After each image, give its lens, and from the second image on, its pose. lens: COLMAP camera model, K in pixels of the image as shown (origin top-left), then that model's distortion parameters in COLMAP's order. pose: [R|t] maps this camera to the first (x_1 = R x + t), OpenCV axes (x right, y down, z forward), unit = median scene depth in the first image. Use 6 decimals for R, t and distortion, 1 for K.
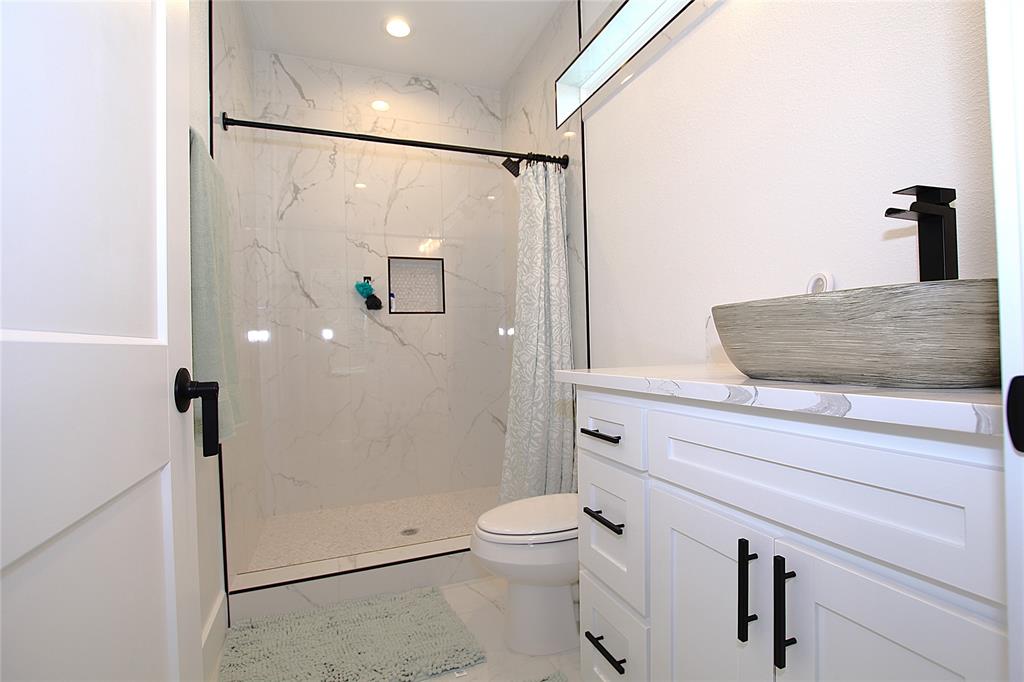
lens RADIAL K [[463.8, 0, 510.6], [0, 463.8, 344.9], [0, 0, 1]] dist [-0.019363, 0.000460]
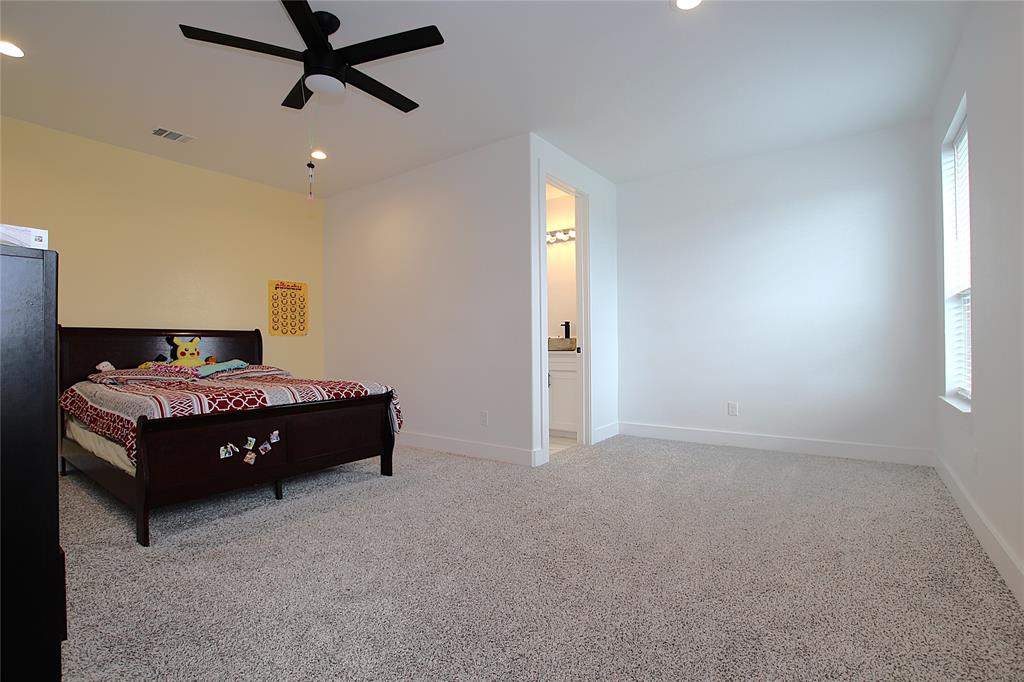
lens RADIAL K [[492.3, 0, 511.7], [0, 492.3, 345.7], [0, 0, 1]] dist [-0.020031, 0.000206]
pose [[0.819363, 0.029754, 0.572503, -4.729242], [-0.022391, 0.999551, -0.019901, 0.182297], [-0.572838, 0.003487, 0.819661, -5.433195]]
